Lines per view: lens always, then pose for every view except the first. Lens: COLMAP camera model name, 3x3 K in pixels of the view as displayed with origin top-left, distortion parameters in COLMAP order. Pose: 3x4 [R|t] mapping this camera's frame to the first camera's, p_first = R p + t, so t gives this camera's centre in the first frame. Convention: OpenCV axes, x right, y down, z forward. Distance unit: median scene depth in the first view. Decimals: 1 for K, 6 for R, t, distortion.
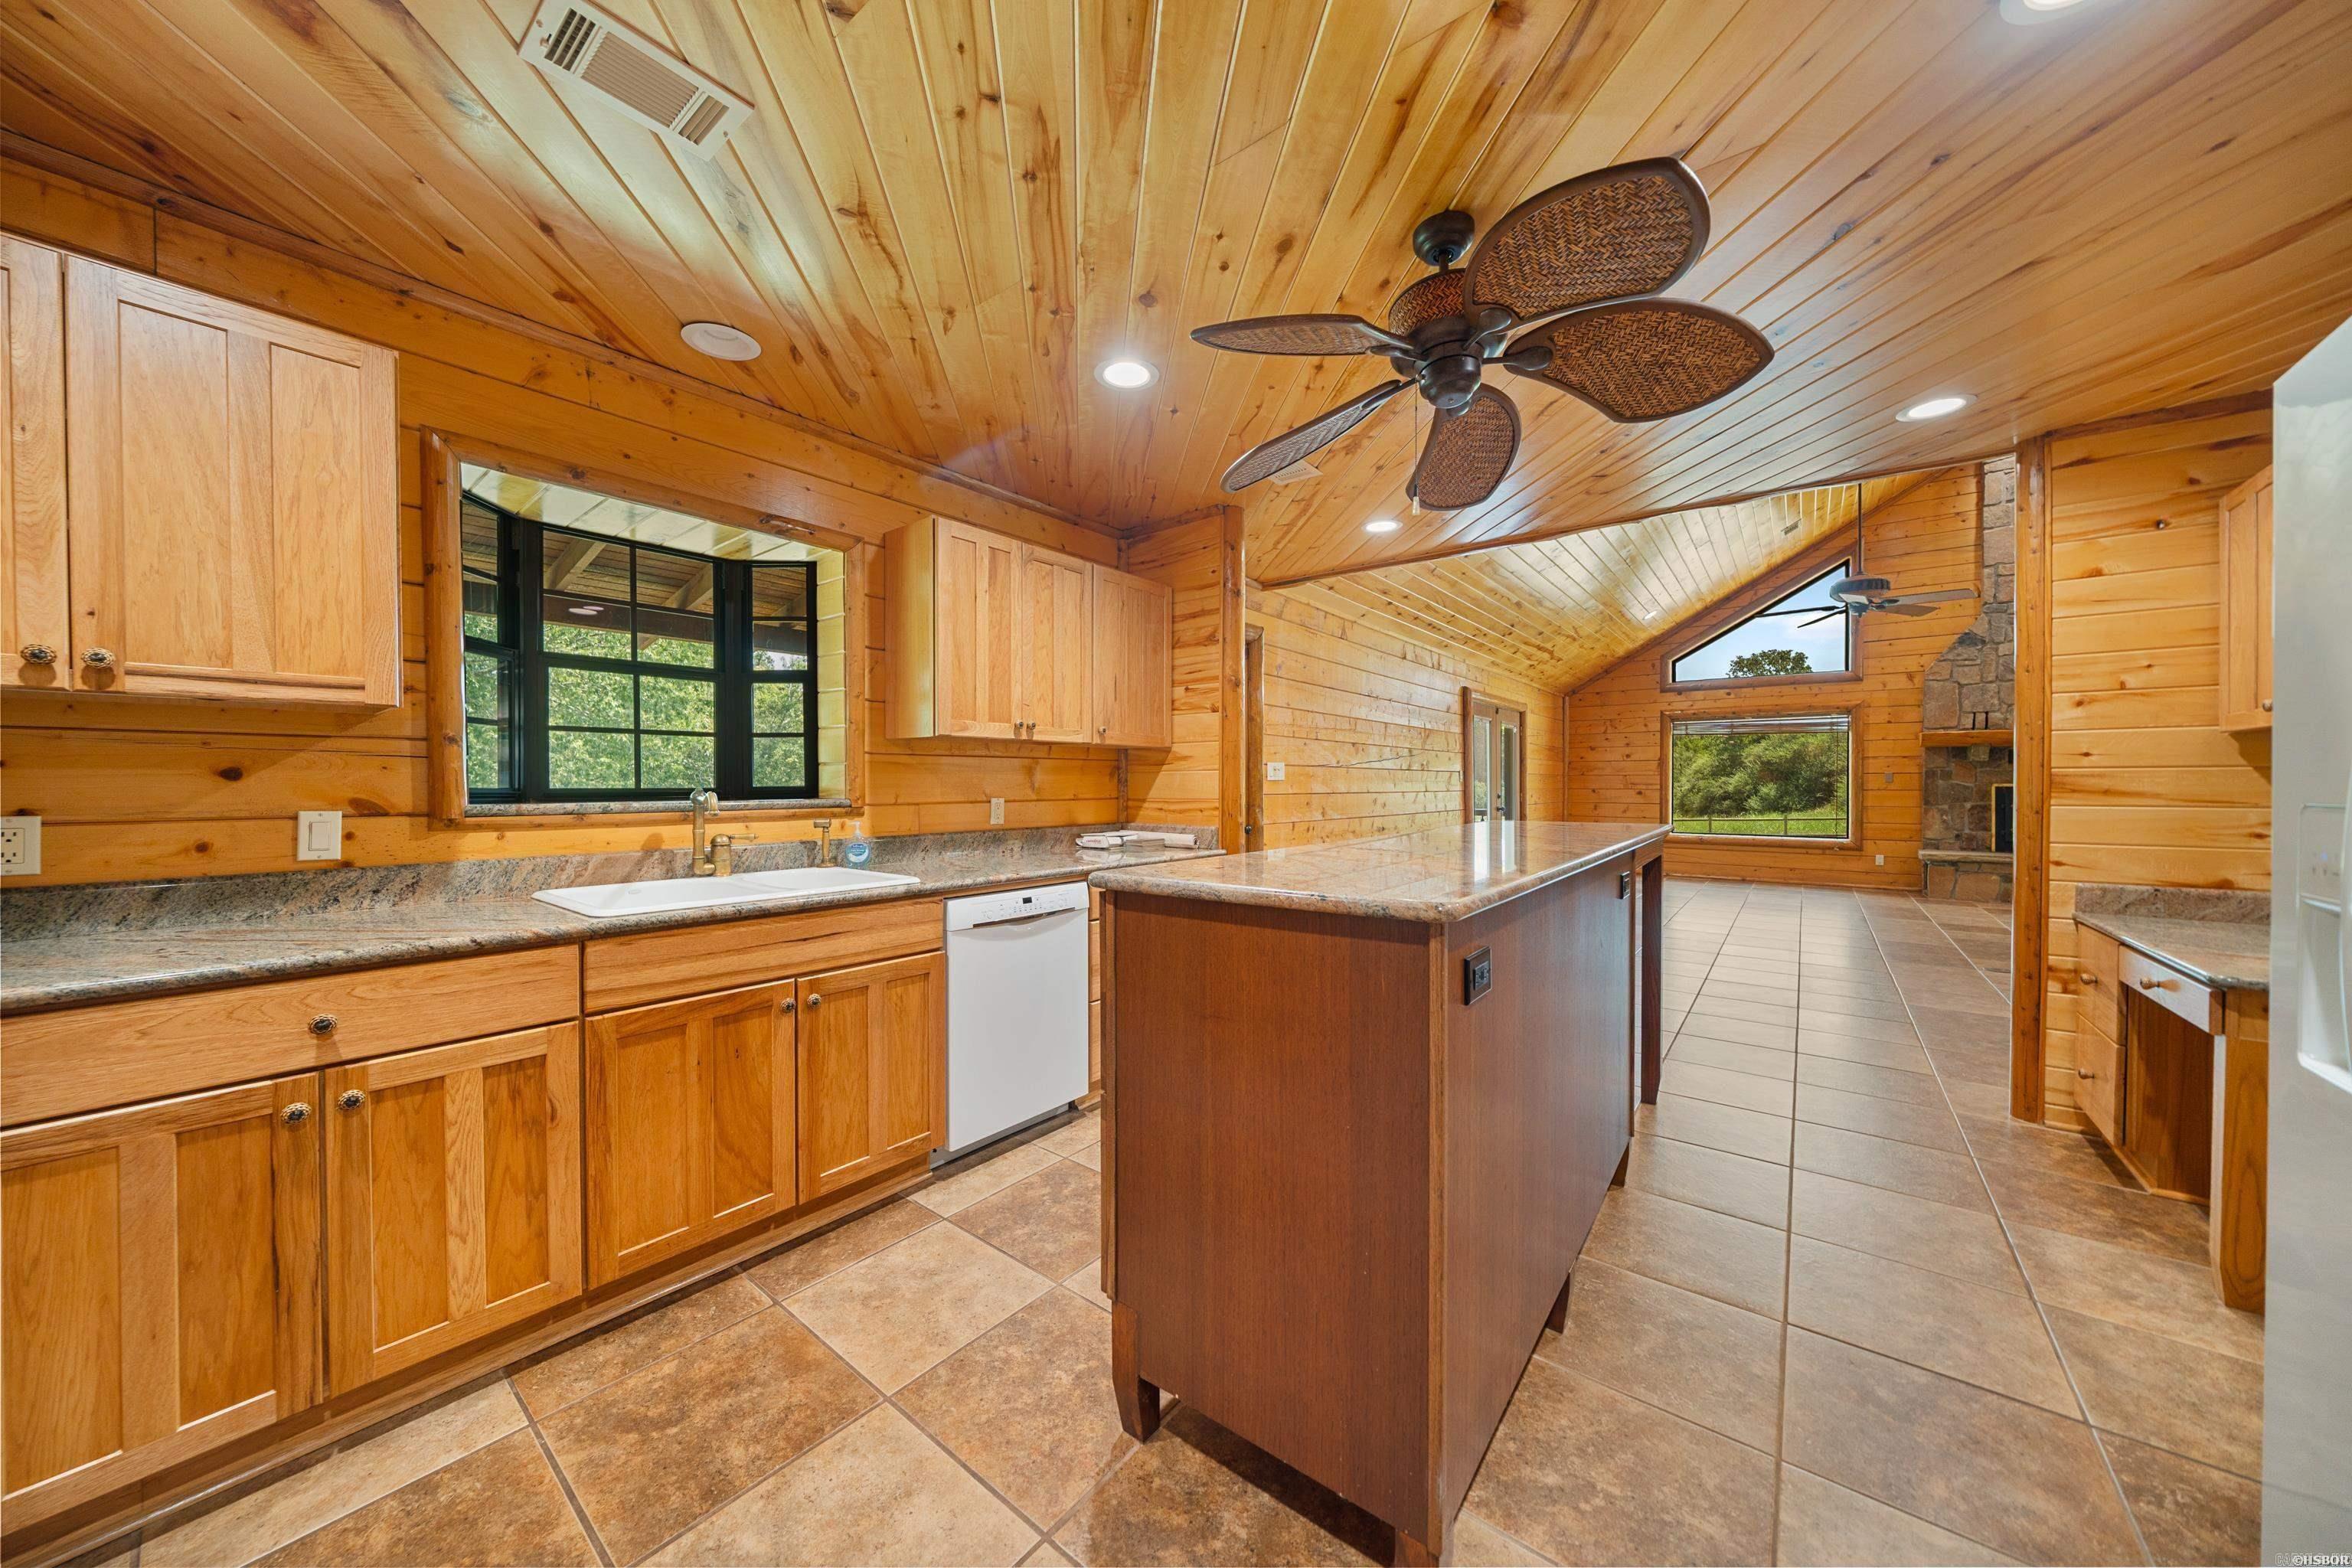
lens RADIAL K [[796.1, 0, 1188.6], [0, 796.1, 790.3], [0, 0, 1]] dist [-0.005673, -0.000150]
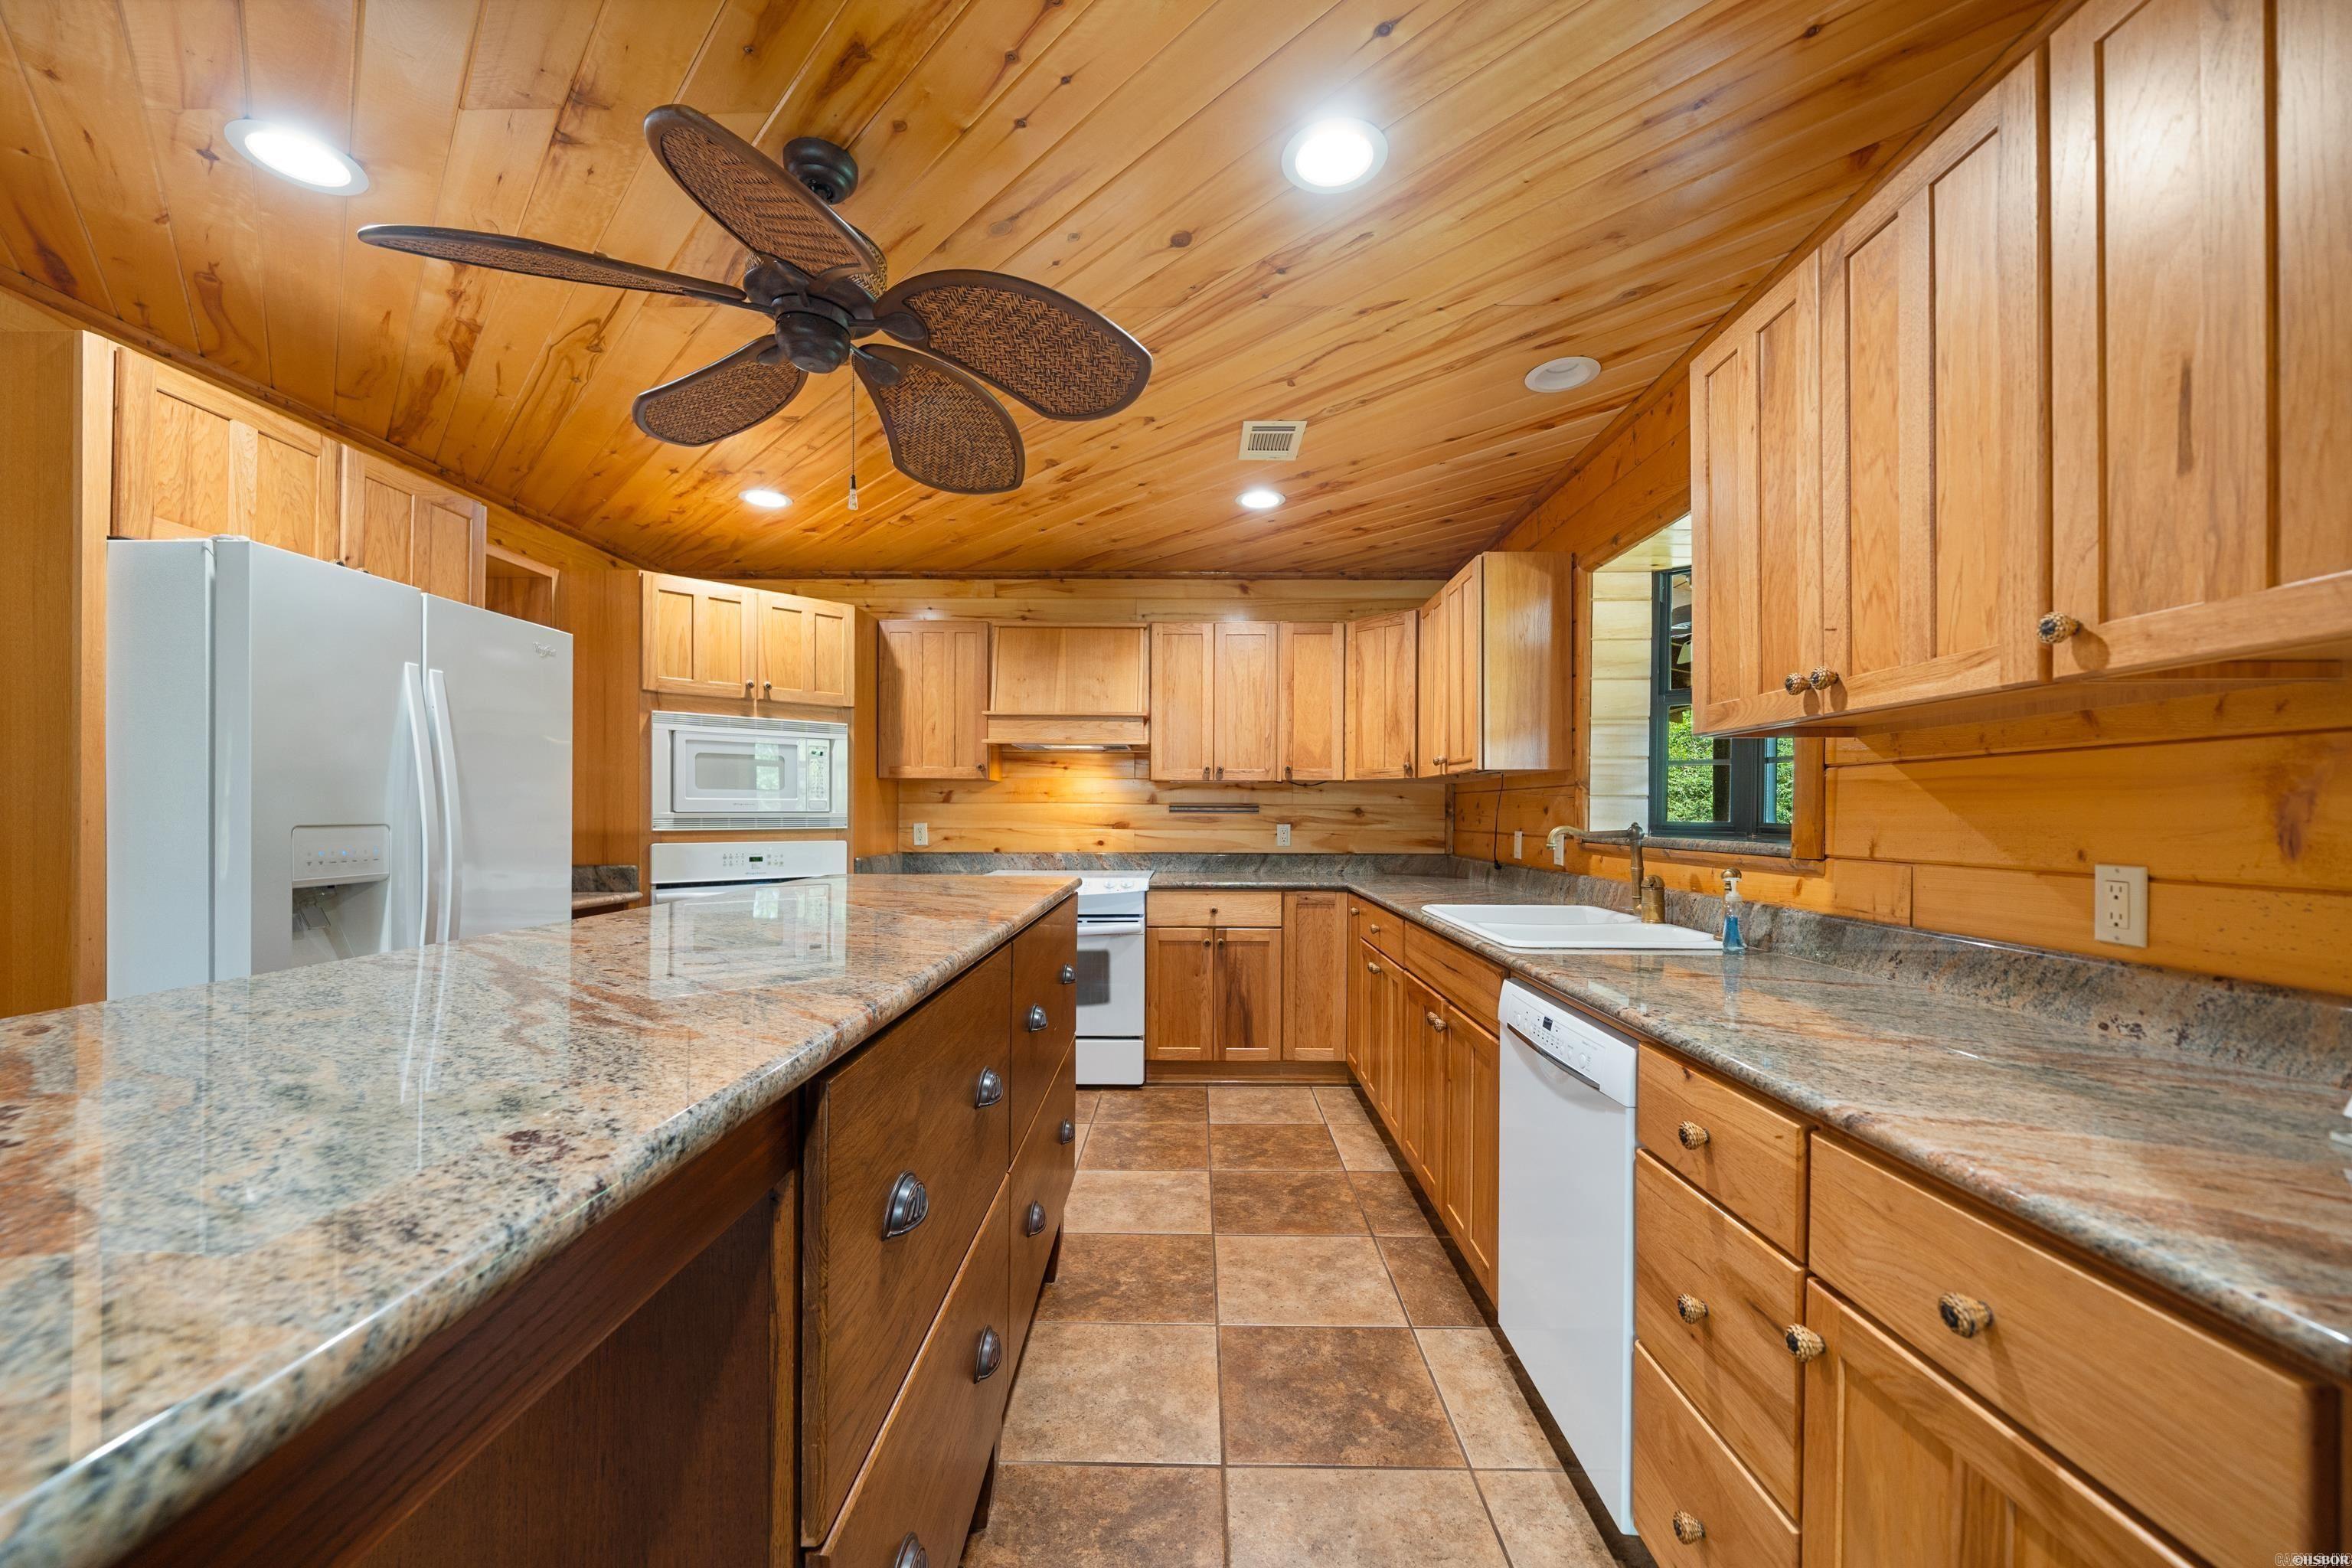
lens RADIAL K [[905.9, 0, 1166.3], [0, 905.9, 820.0], [0, 0, 1]] dist [-0.006132, -0.000024]
pose [[-0.808306, 0.002099, -0.588759, 0.478629], [-0.009613, 0.999813, 0.016762, -0.019757], [0.588685, 0.019209, -0.808135, 1.627310]]
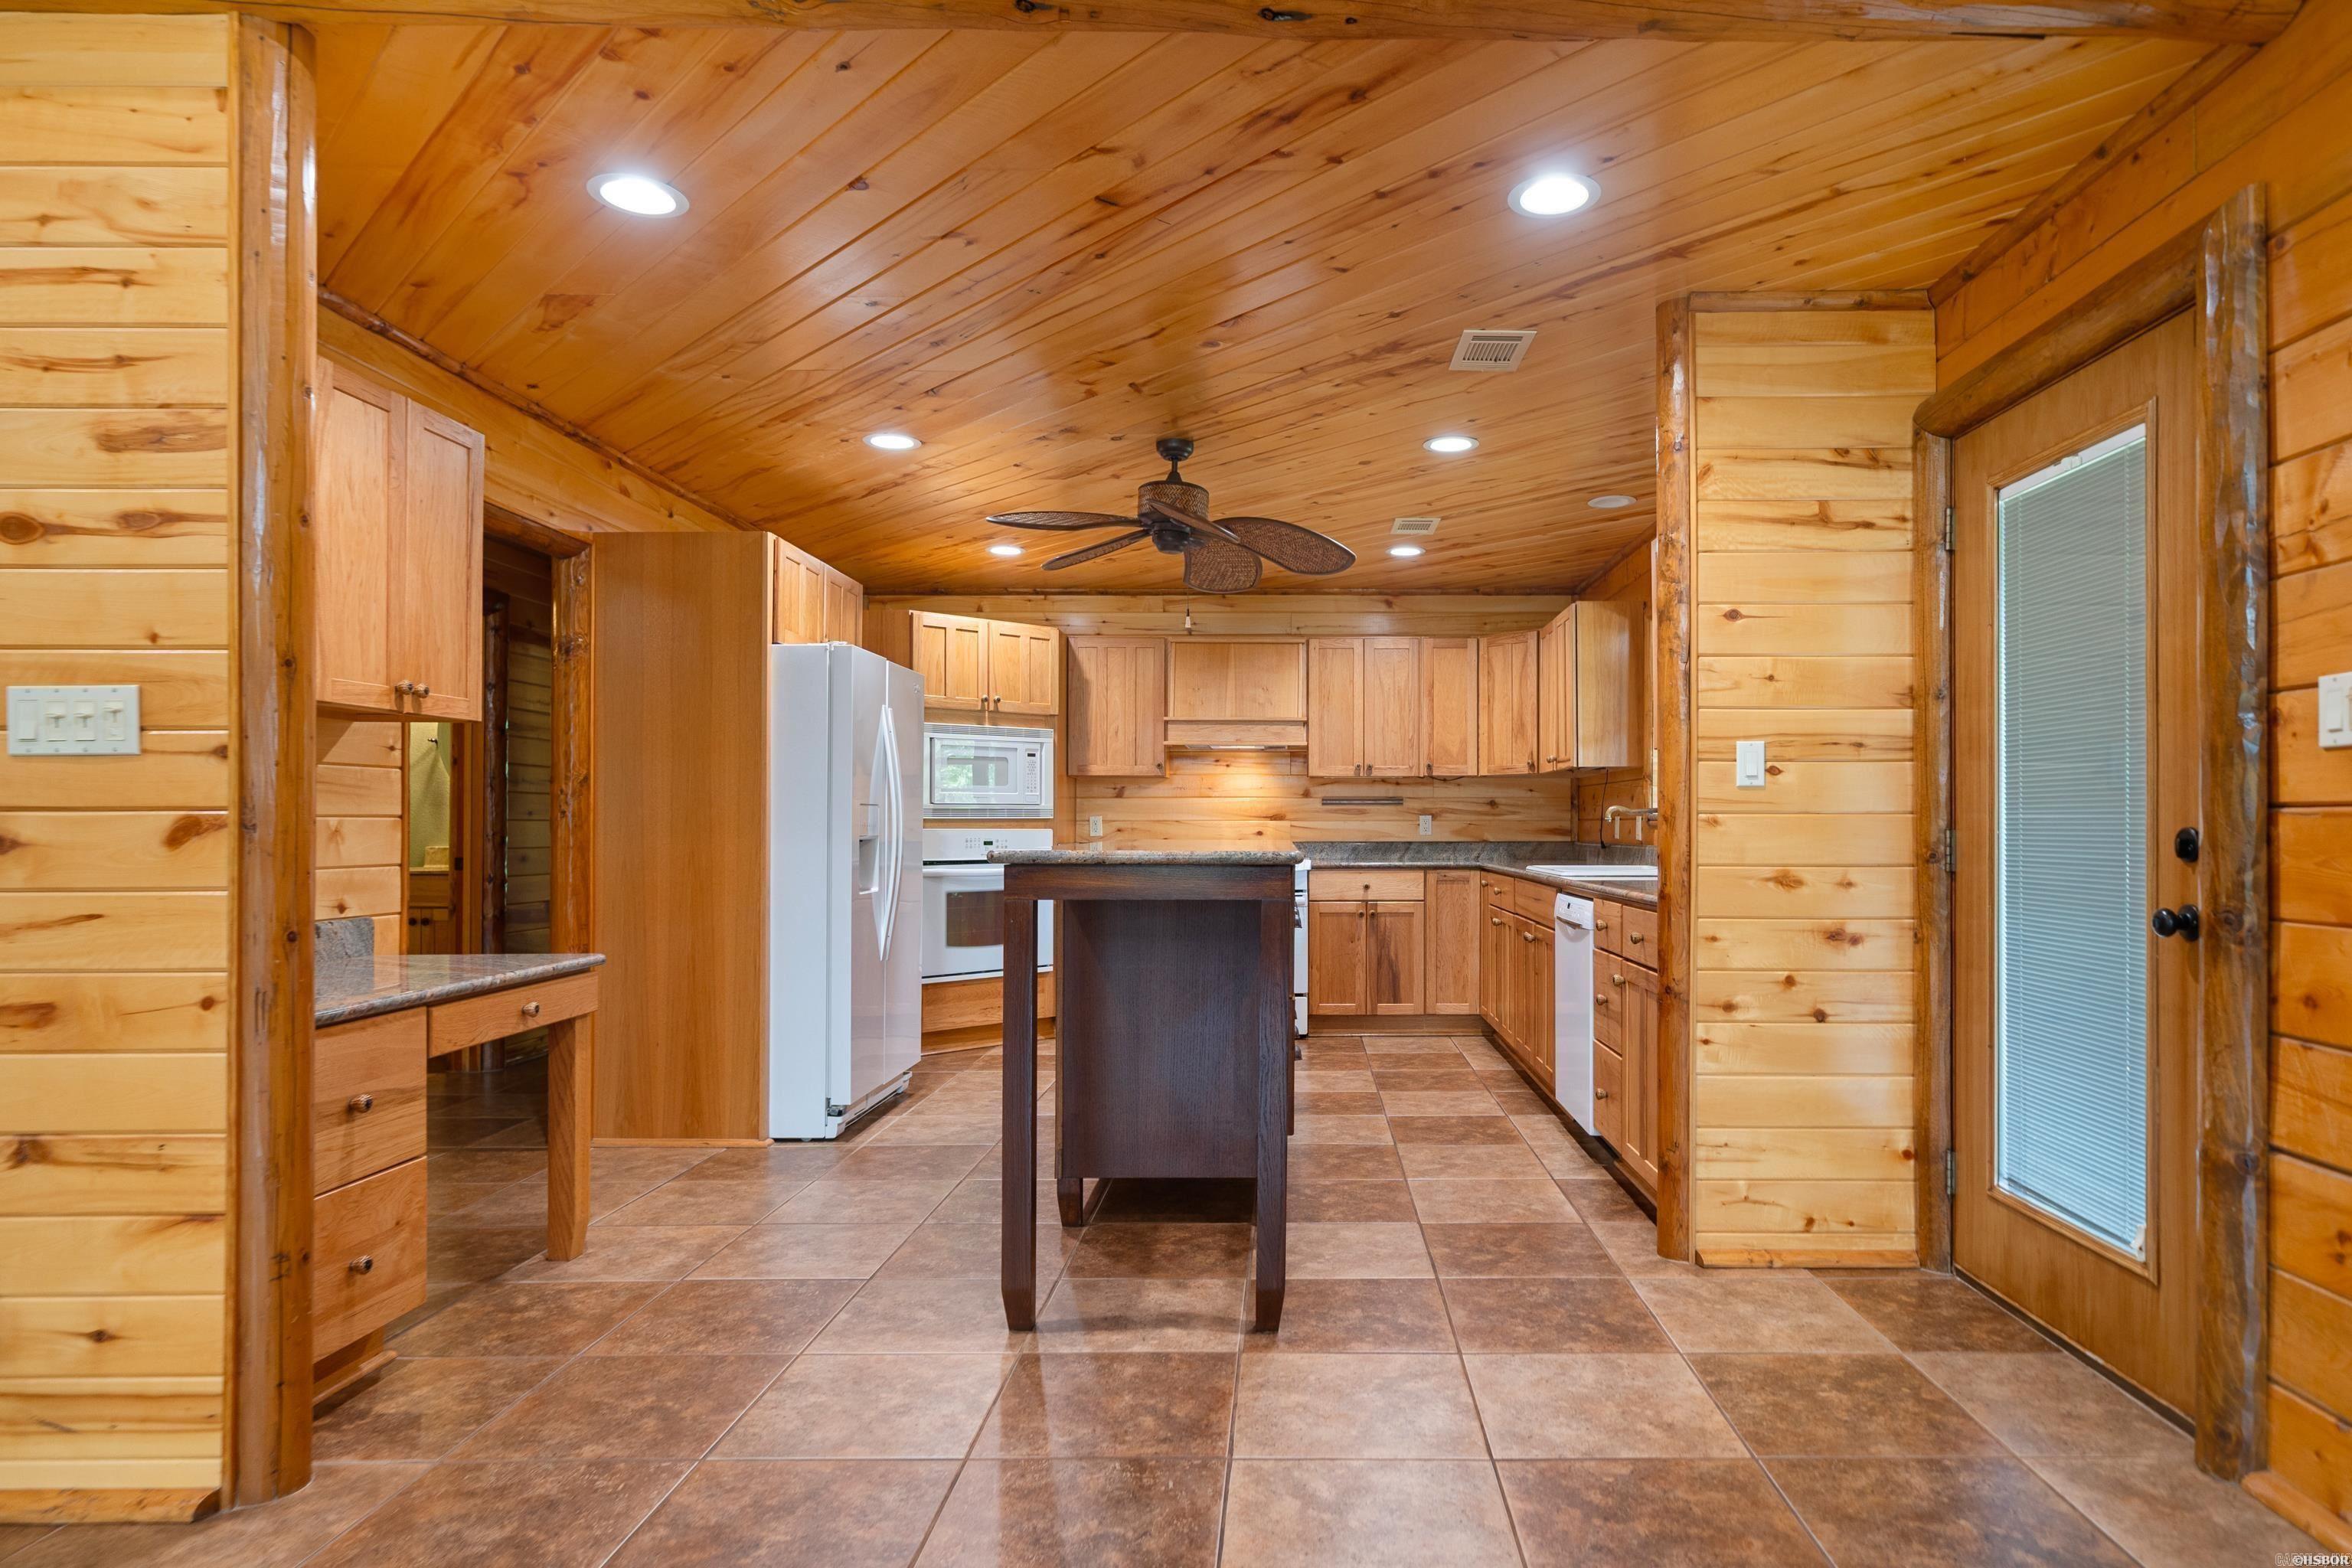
lens RADIAL K [[1366.6, 0, 1244.8], [0, 1366.6, 827.3], [0, 0, 1]] dist [0.002372, 0.000498]
pose [[-0.809682, 0.001099, -0.586868, 1.452815], [-0.005266, 0.999944, 0.009138, 0.022764], [0.586845, 0.010490, -0.809631, 2.654905]]
